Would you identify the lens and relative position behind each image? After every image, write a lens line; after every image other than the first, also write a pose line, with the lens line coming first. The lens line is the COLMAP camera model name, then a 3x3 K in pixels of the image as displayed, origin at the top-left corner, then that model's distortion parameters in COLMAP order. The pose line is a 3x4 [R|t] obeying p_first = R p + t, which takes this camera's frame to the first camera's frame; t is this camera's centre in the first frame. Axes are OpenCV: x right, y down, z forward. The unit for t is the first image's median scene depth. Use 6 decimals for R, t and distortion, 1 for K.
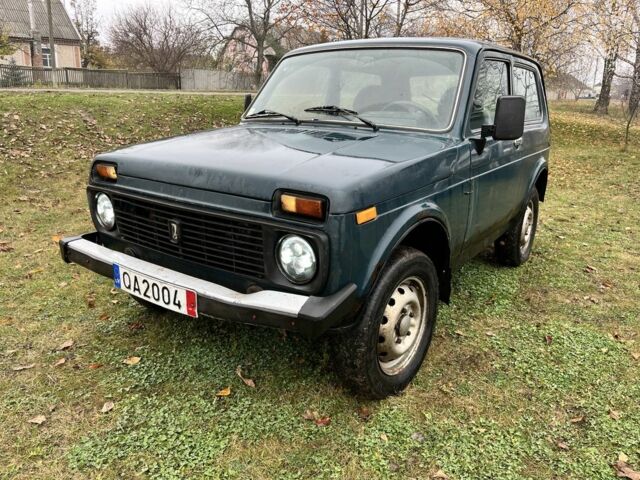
lens RADIAL K [[498.3, 0, 322.4], [0, 498.3, 238.2], [0, 0, 1]] dist [0.063878, -0.093968]
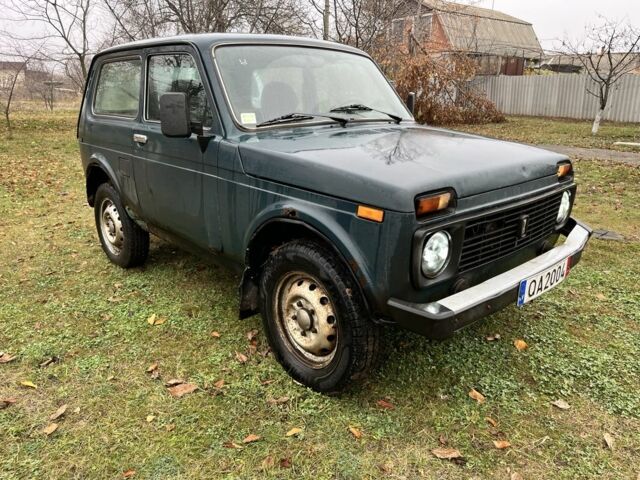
lens RADIAL K [[498.3, 0, 322.4], [0, 498.3, 238.2], [0, 0, 1]] dist [0.063878, -0.093968]
pose [[0.171291, -0.295125, 0.939979, -1.407675], [0.266081, 0.932484, 0.244284, -0.372020], [-0.948609, 0.208267, 0.238254, 1.173142]]
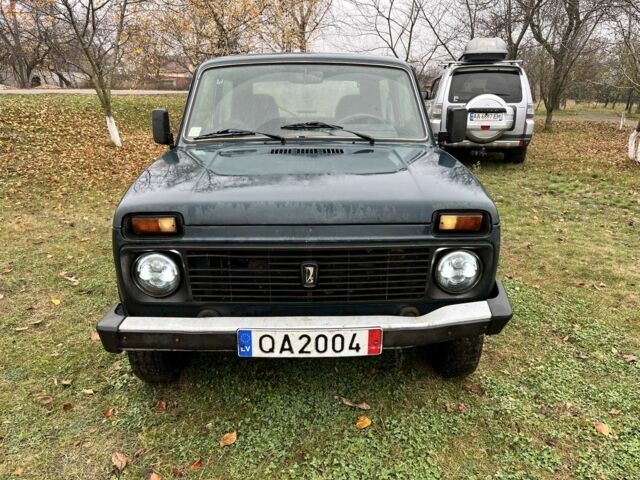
lens RADIAL K [[498.3, 0, 322.4], [0, 498.3, 238.2], [0, 0, 1]] dist [0.063878, -0.093968]
pose [[0.790261, -0.191837, 0.581968, -0.806127], [0.180228, 0.980490, 0.078470, -0.149140], [-0.585667, 0.042875, 0.809417, 0.247701]]
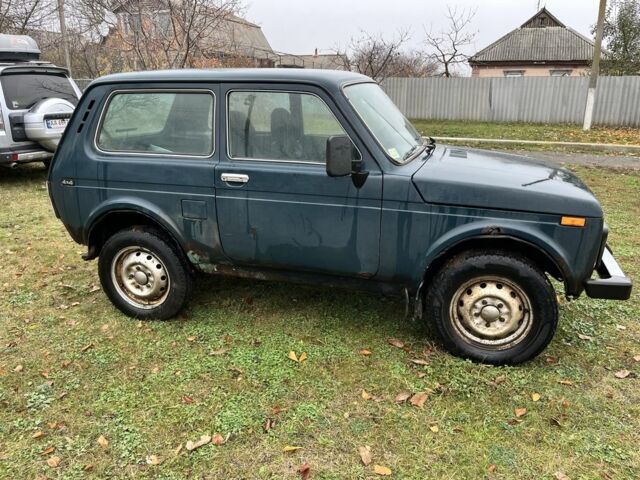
lens RADIAL K [[498.3, 0, 322.4], [0, 498.3, 238.2], [0, 0, 1]] dist [0.063878, -0.093968]
pose [[-0.382131, -0.290214, 0.877355, -1.399336], [0.242466, 0.884658, 0.398235, -0.777532], [-0.891732, 0.364906, -0.267688, 2.191925]]
